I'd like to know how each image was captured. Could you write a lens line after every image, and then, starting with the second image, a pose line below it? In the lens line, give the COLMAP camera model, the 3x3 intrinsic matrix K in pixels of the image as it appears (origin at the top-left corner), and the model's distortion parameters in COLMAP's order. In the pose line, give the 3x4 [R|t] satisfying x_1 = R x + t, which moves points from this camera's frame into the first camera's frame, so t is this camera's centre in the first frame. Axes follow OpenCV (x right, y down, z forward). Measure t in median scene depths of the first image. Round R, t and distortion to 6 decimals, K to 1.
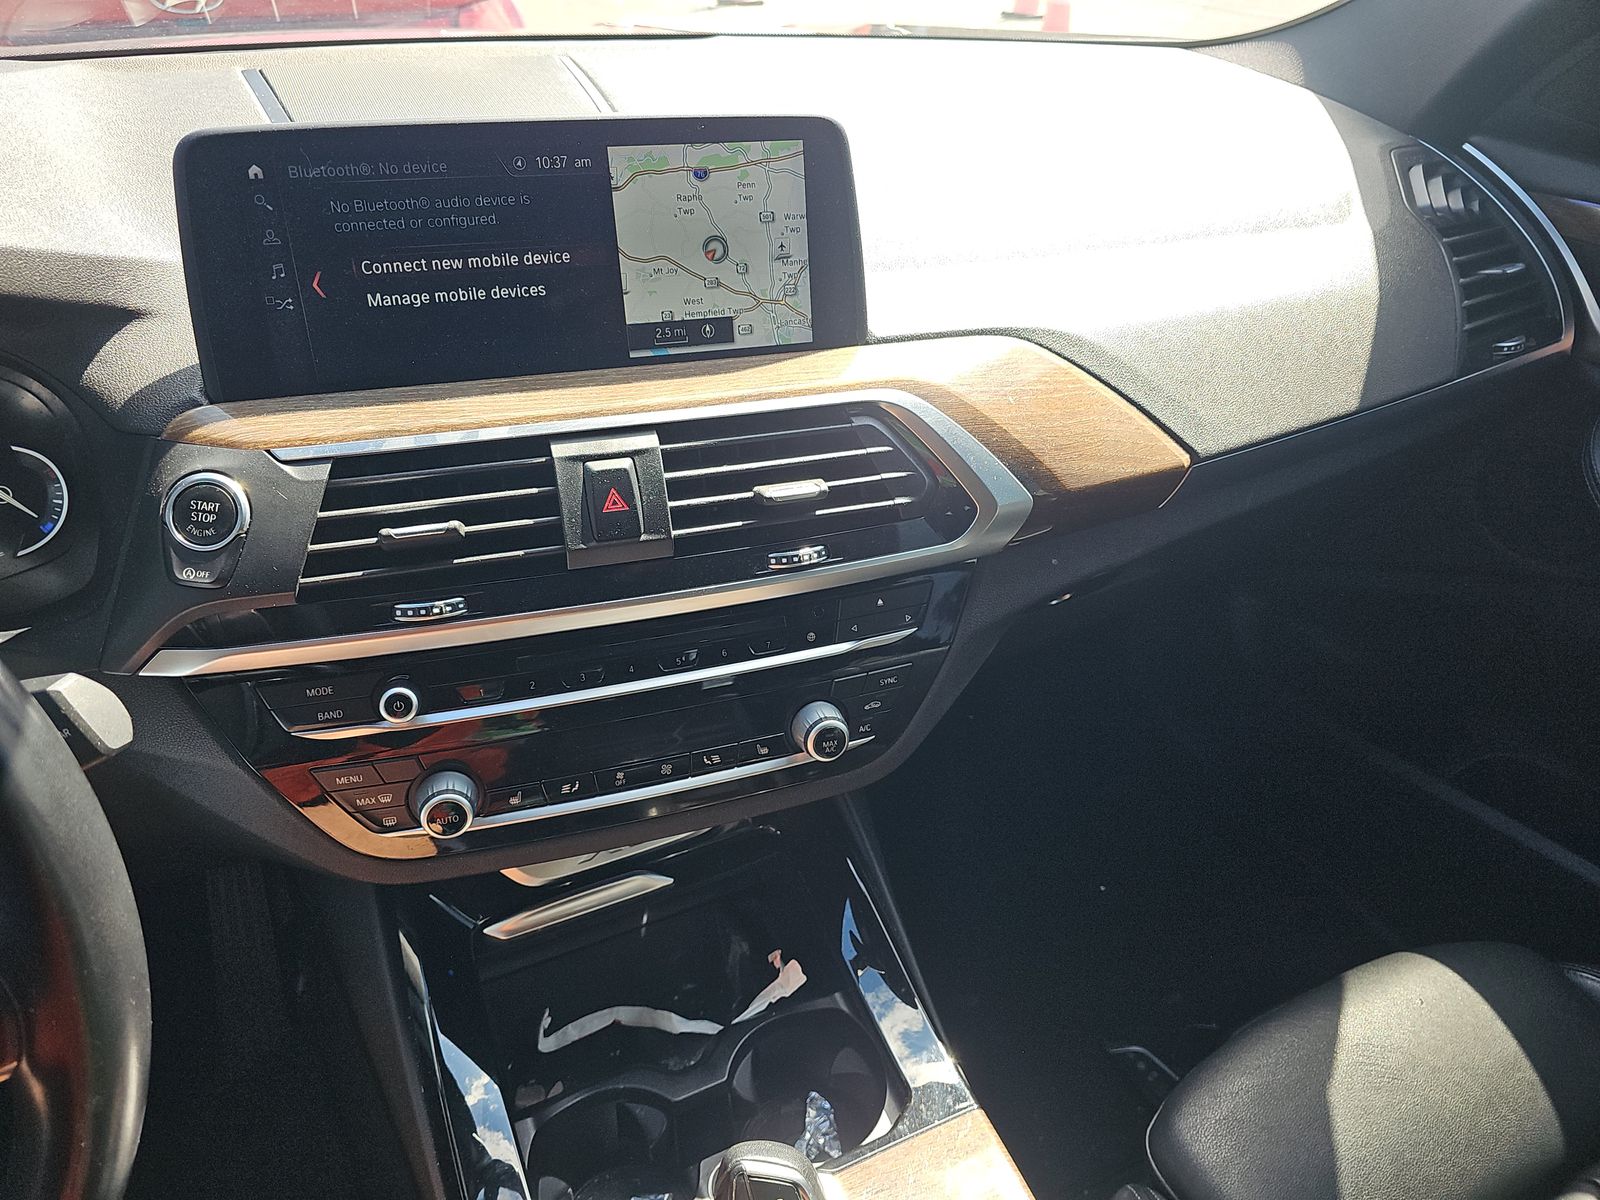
lens RADIAL K [[1074.5, 0, 800.1], [0, 1074.5, 600.6], [0, 0, 1]] dist [-0.000490, -0.009773]
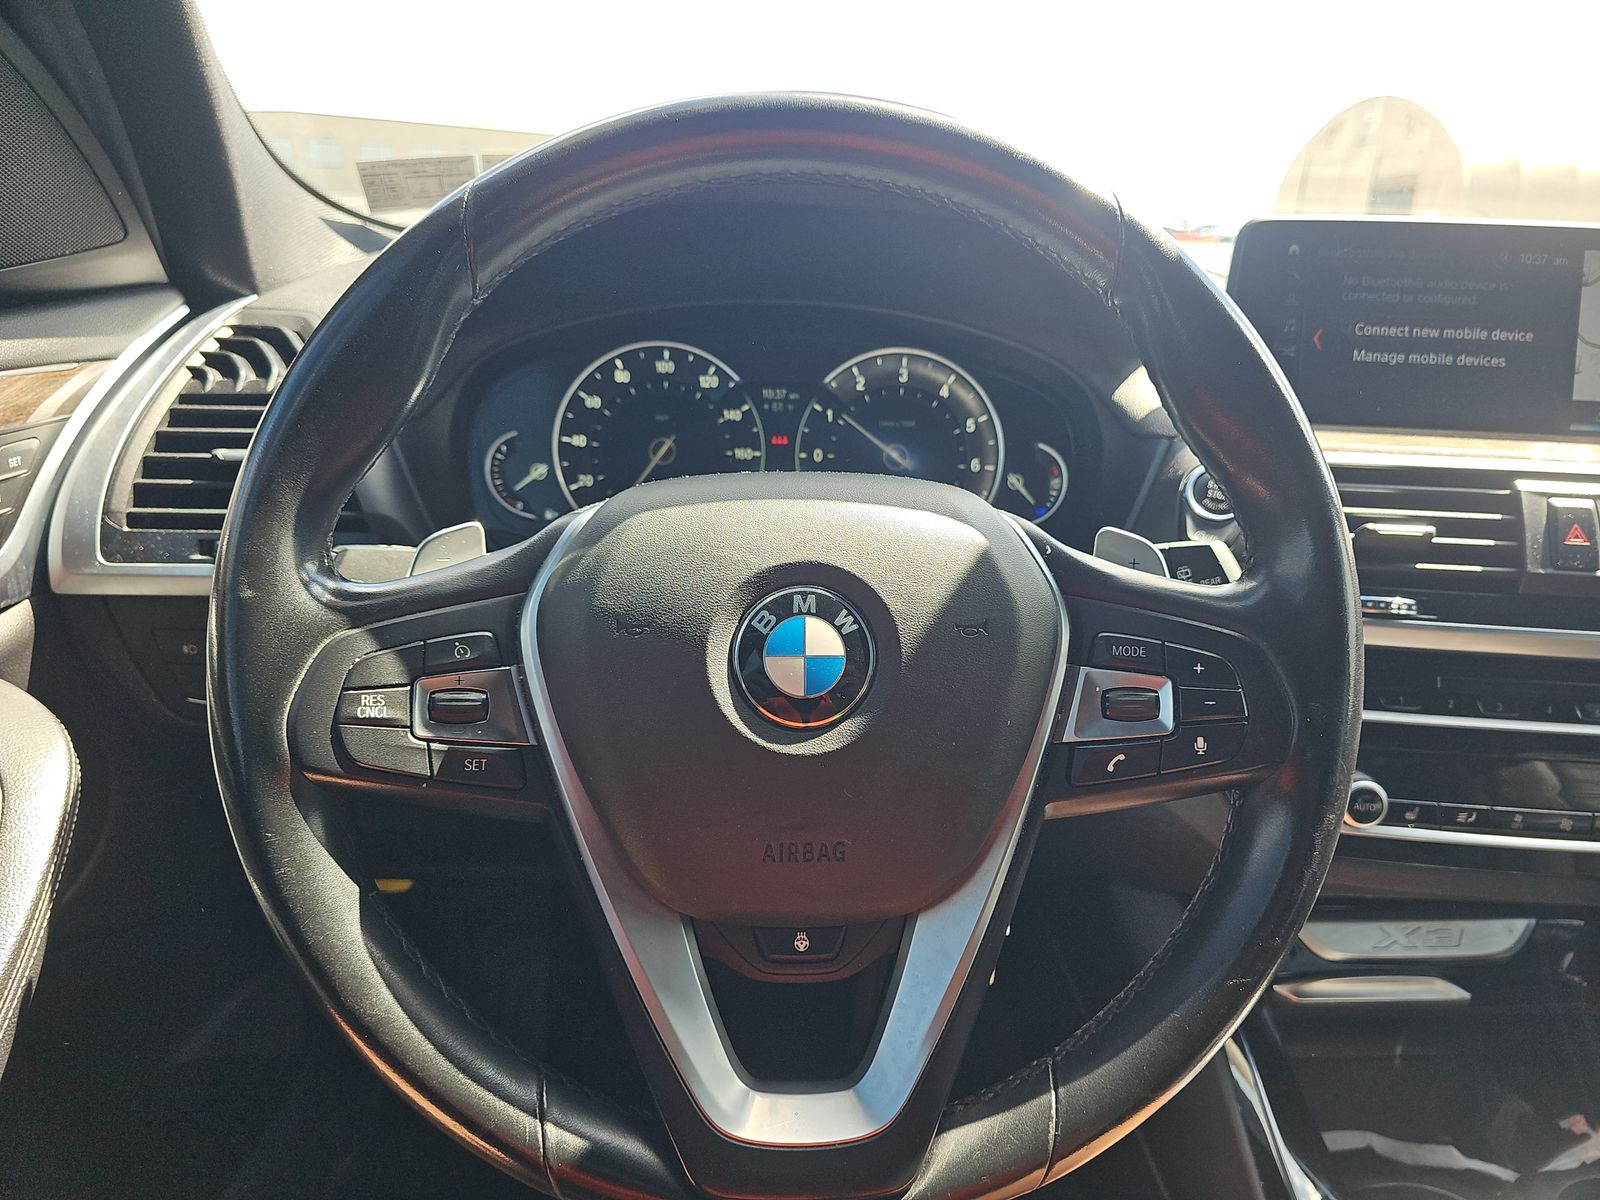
lens RADIAL K [[1074.5, 0, 801.9], [0, 1074.5, 601.4], [0, 0, 1]] dist [-0.000490, -0.009773]
pose [[0.925085, 0.117058, -0.361269, -0.497969], [-0.217498, 0.943145, -0.251341, 0.410912], [0.311307, 0.311087, 0.897949, -0.185860]]
